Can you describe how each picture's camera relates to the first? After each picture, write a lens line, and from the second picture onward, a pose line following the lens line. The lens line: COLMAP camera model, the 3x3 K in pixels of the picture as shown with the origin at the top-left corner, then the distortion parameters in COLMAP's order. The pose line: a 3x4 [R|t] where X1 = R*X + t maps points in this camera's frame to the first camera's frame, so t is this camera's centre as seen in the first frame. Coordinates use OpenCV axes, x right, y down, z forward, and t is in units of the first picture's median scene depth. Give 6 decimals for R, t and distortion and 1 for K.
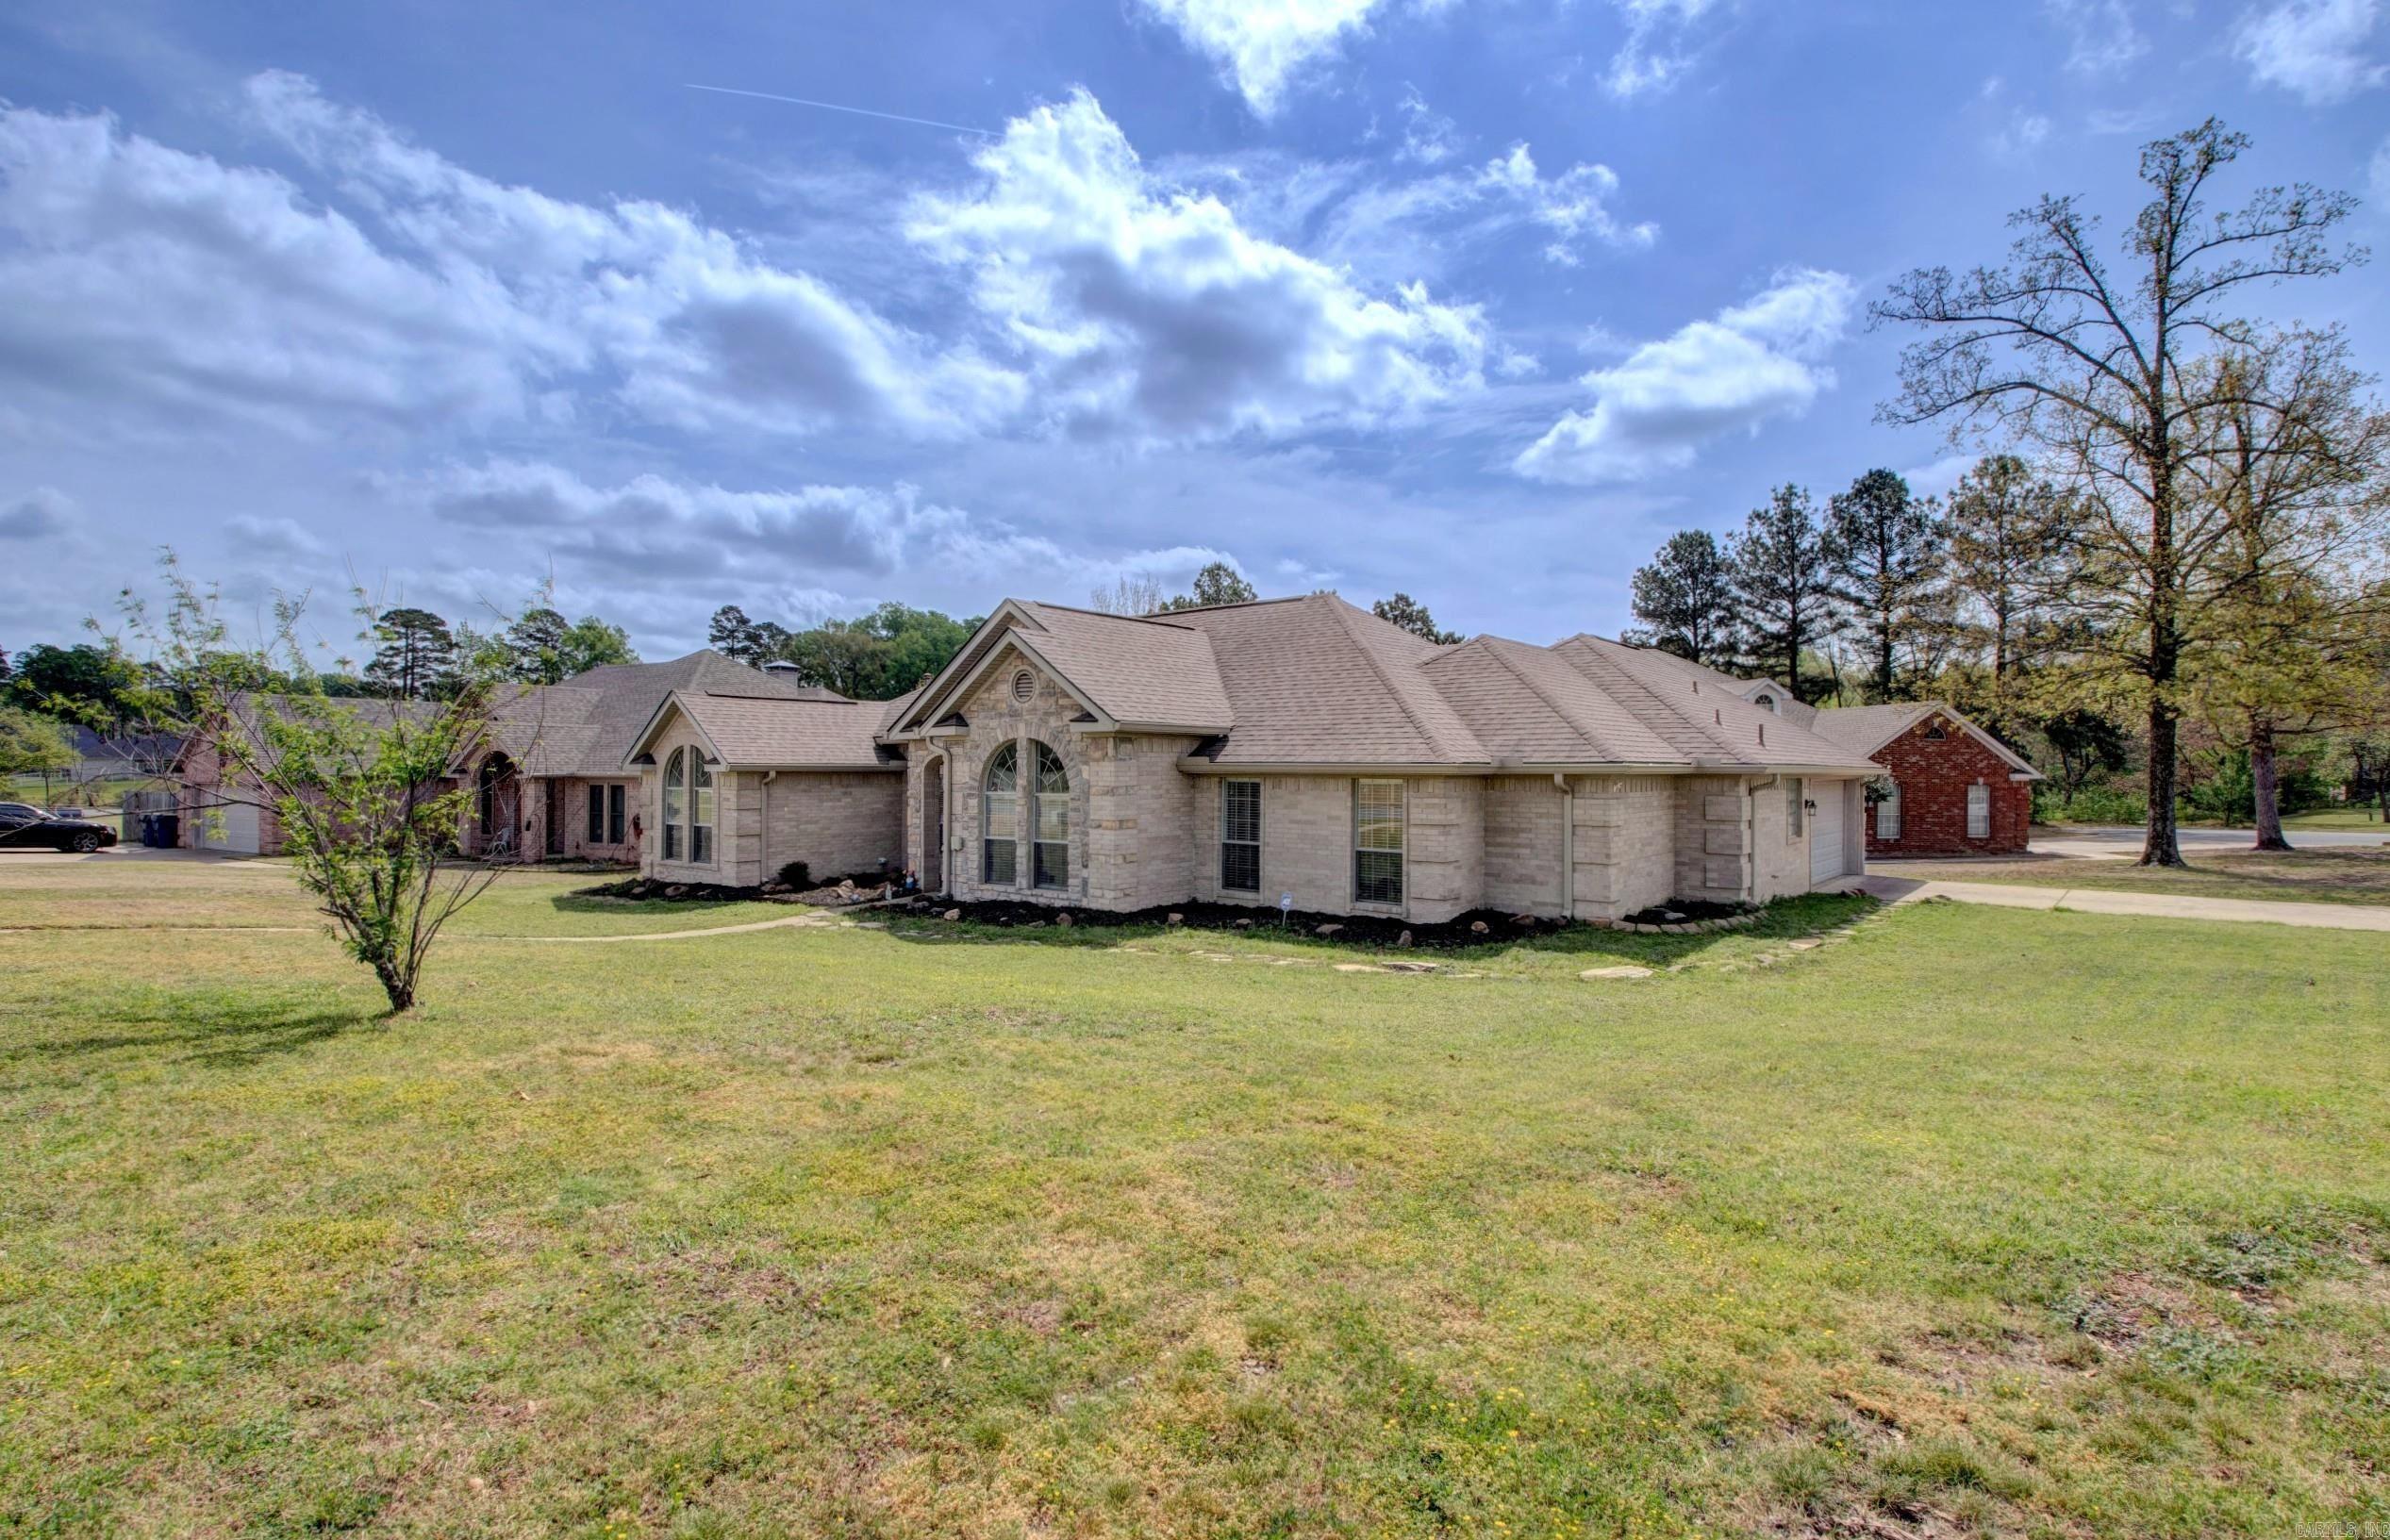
lens RADIAL K [[1098.3, 0, 1194.2], [0, 1098.3, 761.6], [0, 0, 1]] dist [0.001966, -0.015059]
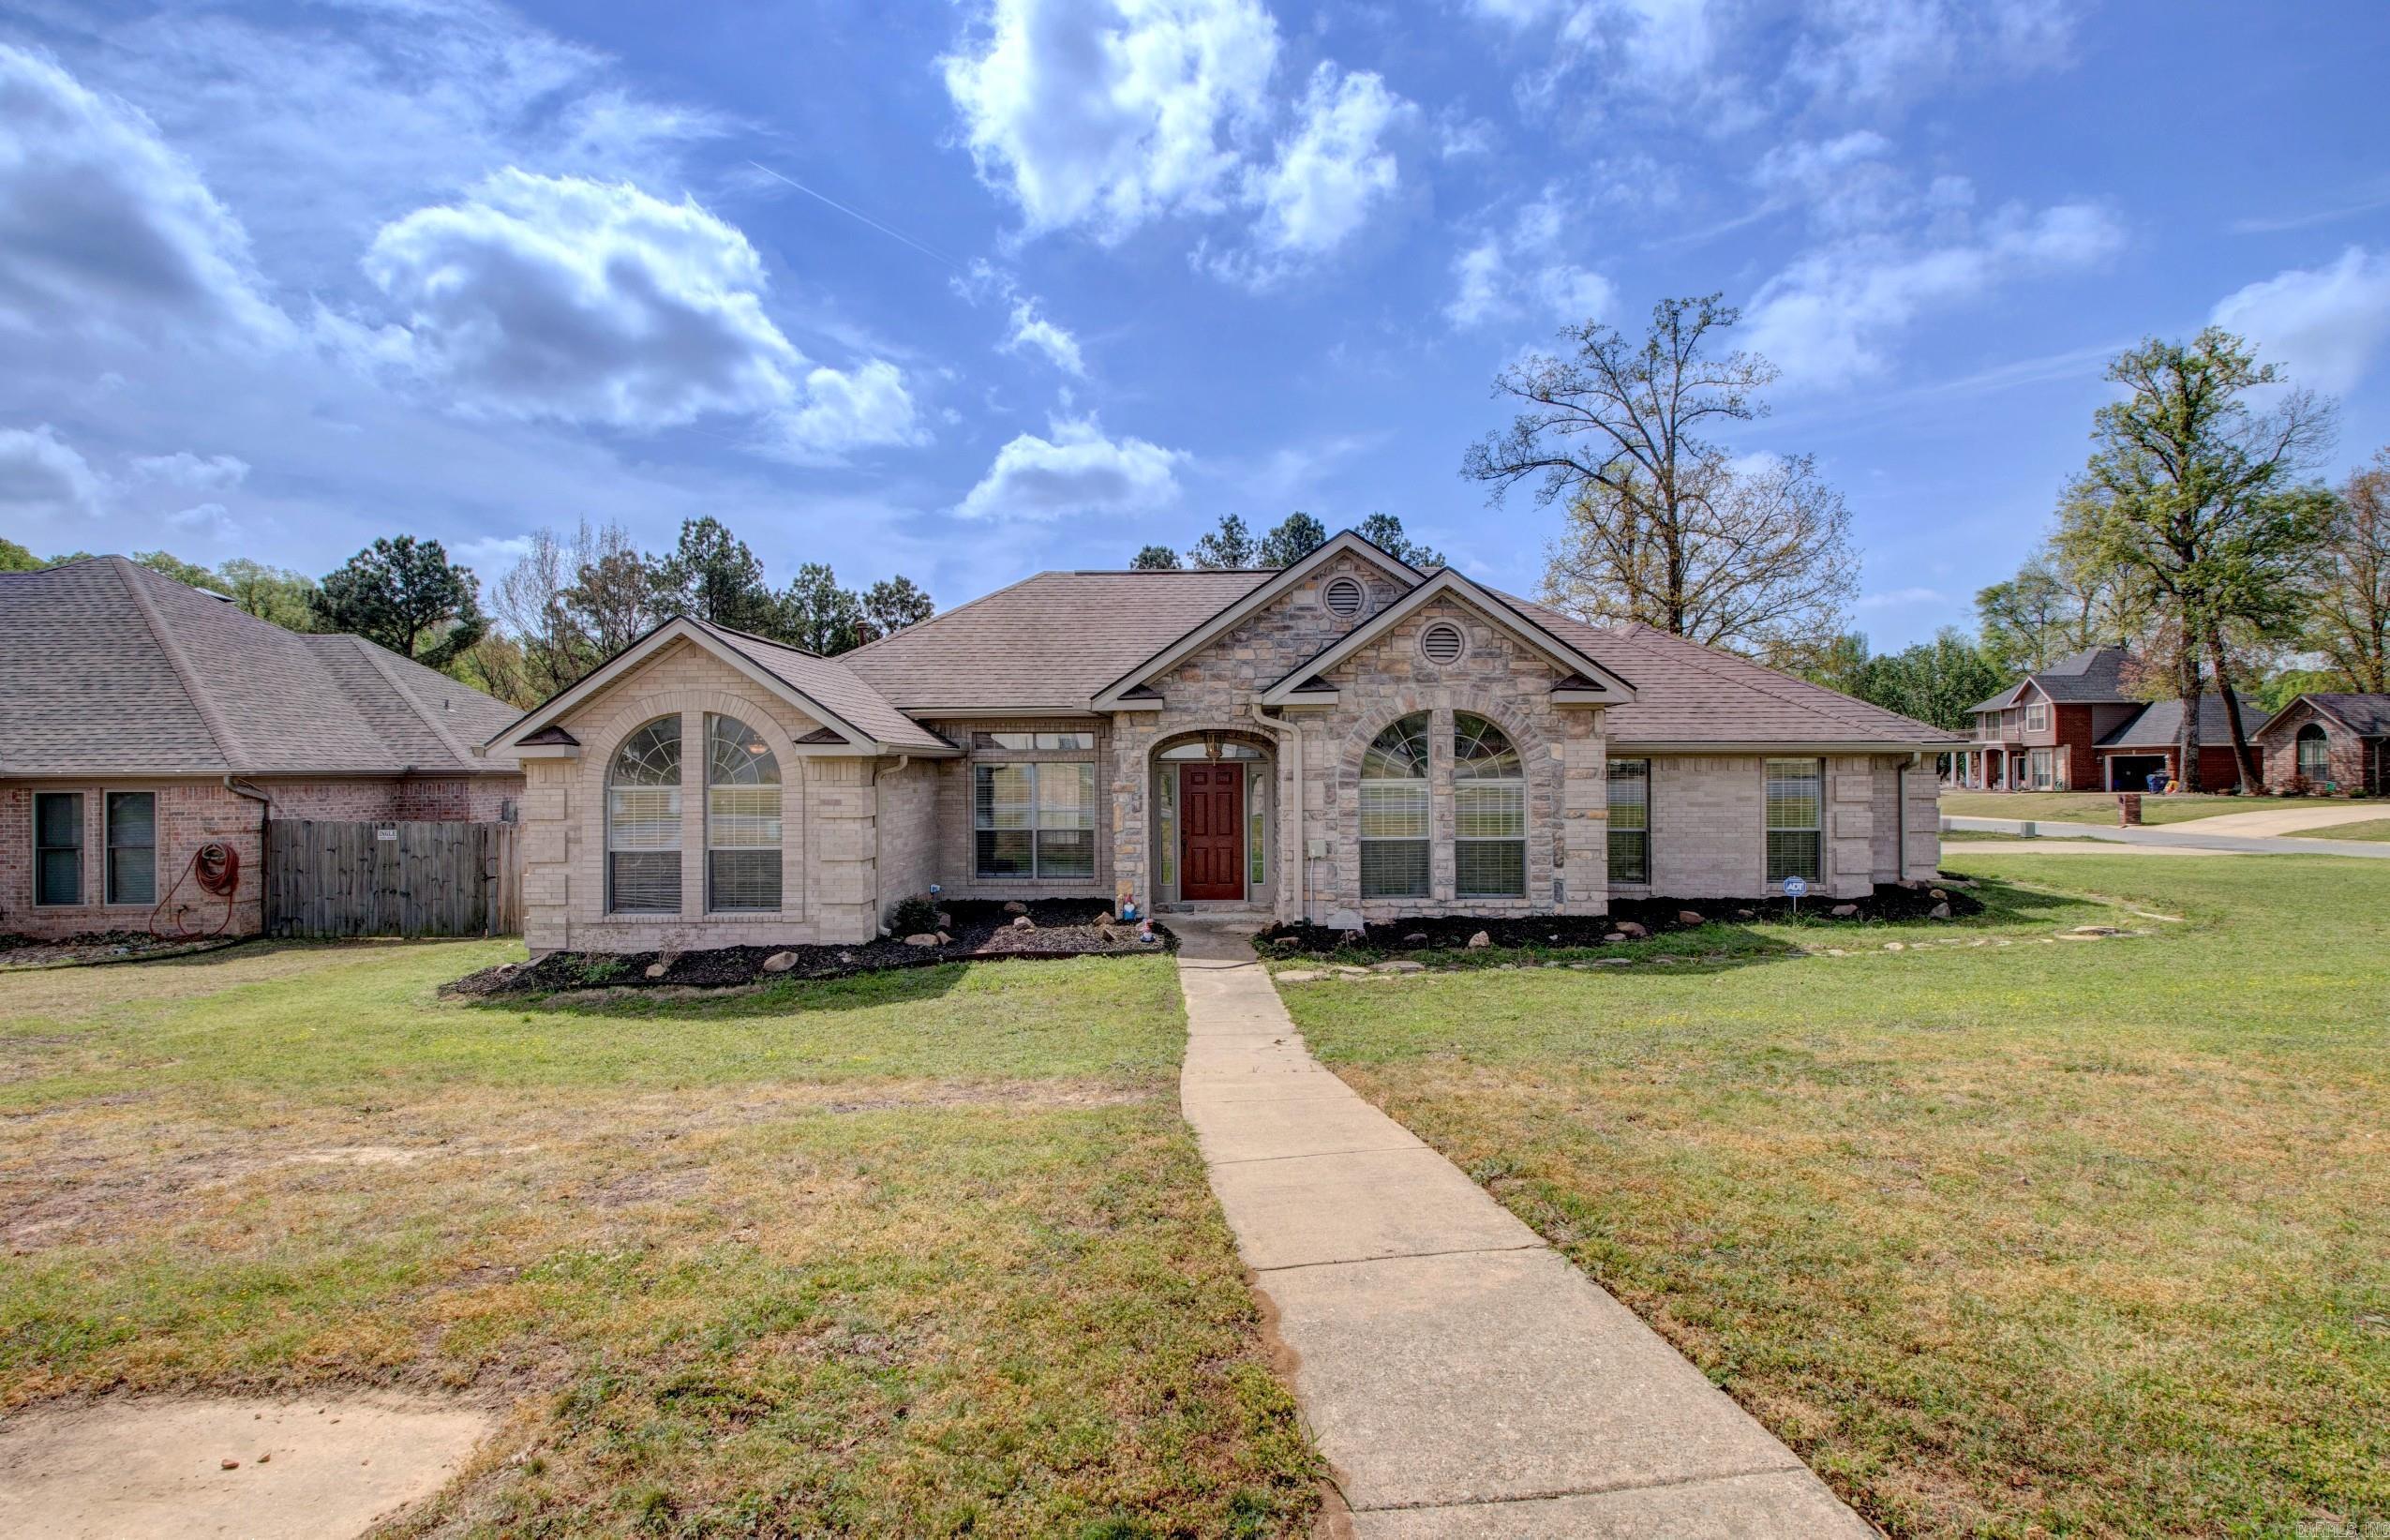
lens RADIAL K [[1098.4, 0, 1194.2], [0, 1098.4, 761.6], [0, 0, 1]] dist [0.001966, -0.015059]
pose [[0.795288, -0.003257, 0.606222, -0.793616], [0.003736, 0.999993, 0.000470, 0.015234], [-0.606220, 0.001891, 0.795295, 0.492151]]
